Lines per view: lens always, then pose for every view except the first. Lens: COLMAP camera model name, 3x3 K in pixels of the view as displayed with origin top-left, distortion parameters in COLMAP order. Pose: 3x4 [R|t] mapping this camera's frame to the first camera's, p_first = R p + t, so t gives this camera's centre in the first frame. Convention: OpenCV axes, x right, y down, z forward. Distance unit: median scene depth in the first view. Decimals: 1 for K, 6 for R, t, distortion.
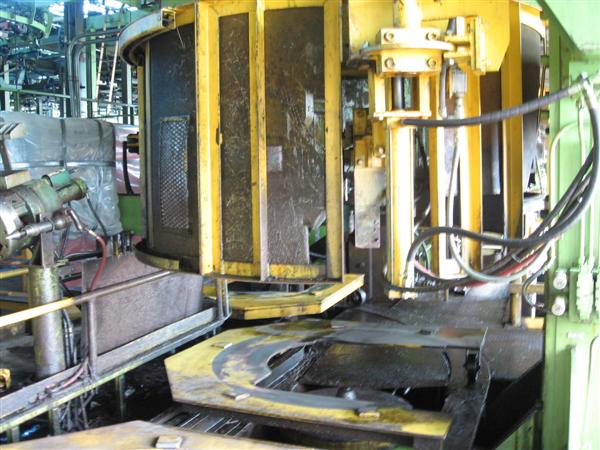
lens RADIAL K [[619.0, 0, 300.1], [0, 619.0, 223.3], [0, 0, 1]] dist [-0.108637, 0.021643]
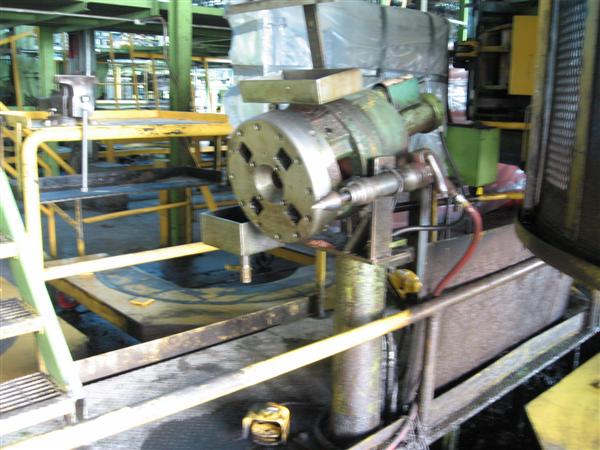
lens RADIAL K [[619.0, 0, 300.1], [0, 619.0, 223.3], [0, 0, 1]] dist [-0.108637, 0.021643]
pose [[0.911551, 0.117640, -0.394000, -0.247209], [-0.071972, 0.989056, 0.128799, -0.020940], [0.404840, -0.089050, 0.910041, 0.449385]]
